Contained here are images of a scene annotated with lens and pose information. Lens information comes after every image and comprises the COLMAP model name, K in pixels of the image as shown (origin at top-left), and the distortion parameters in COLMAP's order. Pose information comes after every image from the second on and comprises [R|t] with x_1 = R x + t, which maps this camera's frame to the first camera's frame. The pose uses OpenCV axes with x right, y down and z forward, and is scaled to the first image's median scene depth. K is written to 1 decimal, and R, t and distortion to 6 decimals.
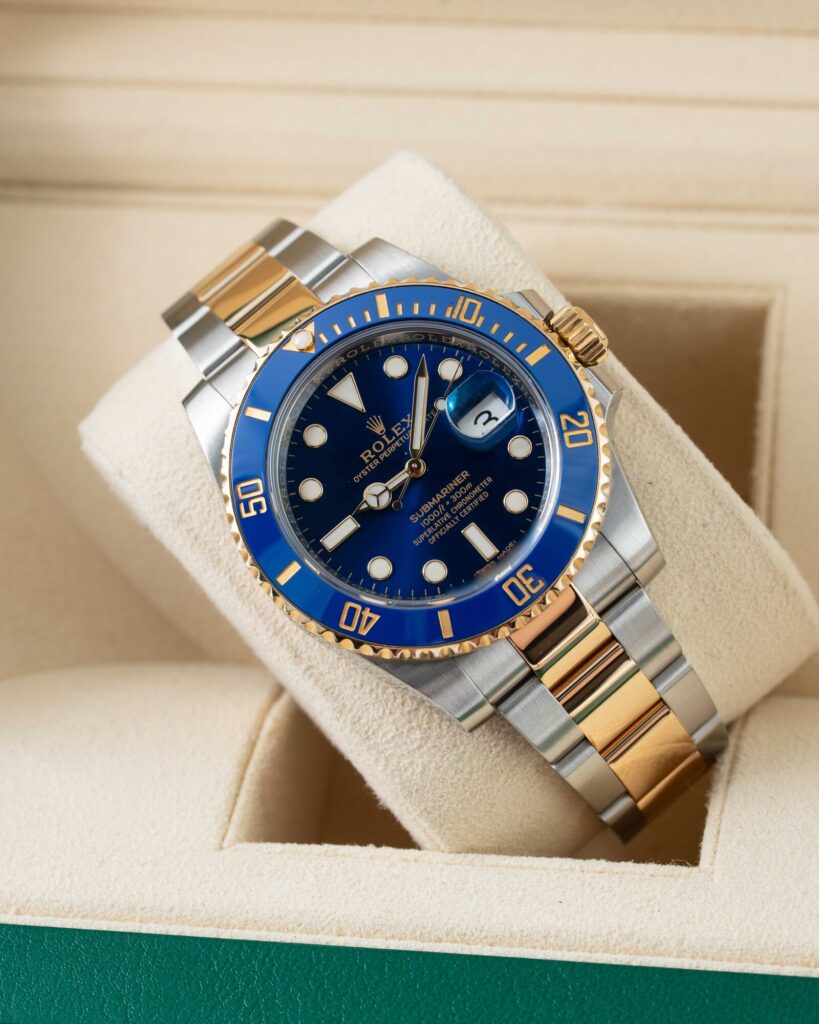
lens RADIAL K [[4488.8, 0, 410.4], [0, 4488.8, 513.4], [0, 0, 1]] dist [-0.003976, 0.000000]
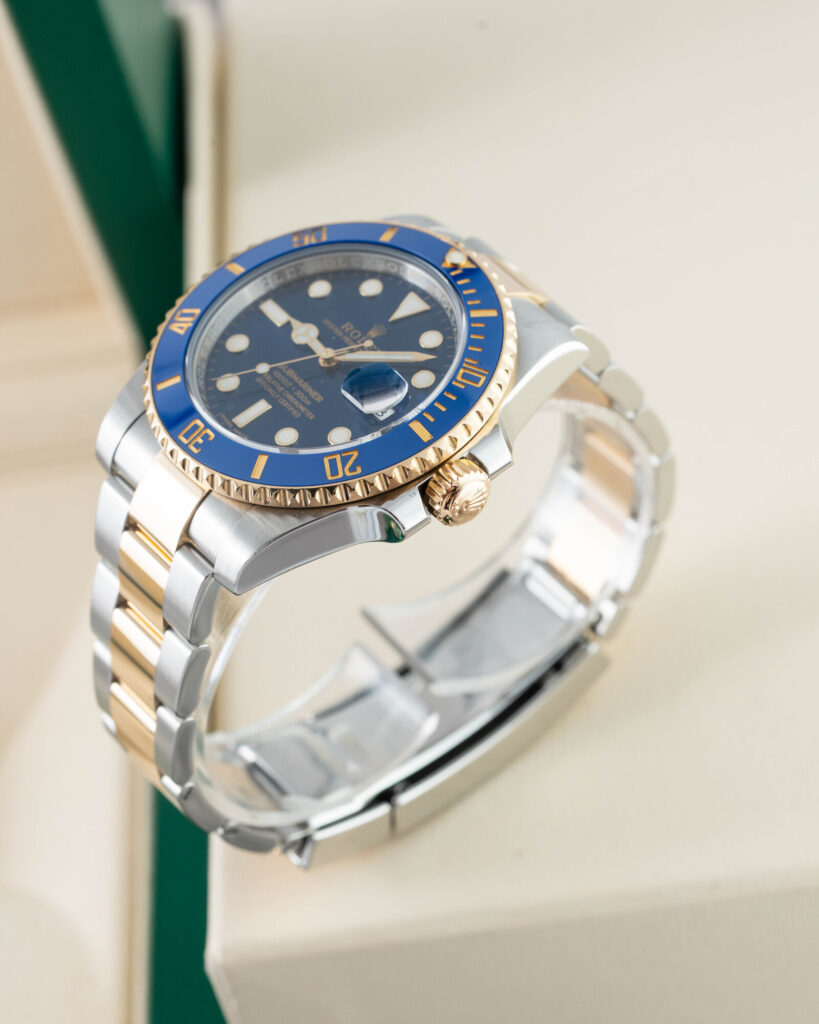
lens RADIAL K [[4488.8, 0, 411.4], [0, 4488.8, 512.1], [0, 0, 1]] dist [-0.003976, 0.000000]
pose [[-0.057807, 0.811468, -0.581531, 0.627216], [-0.919248, 0.183949, 0.348060, -0.379576], [0.389412, 0.554692, 0.735307, 0.270769]]
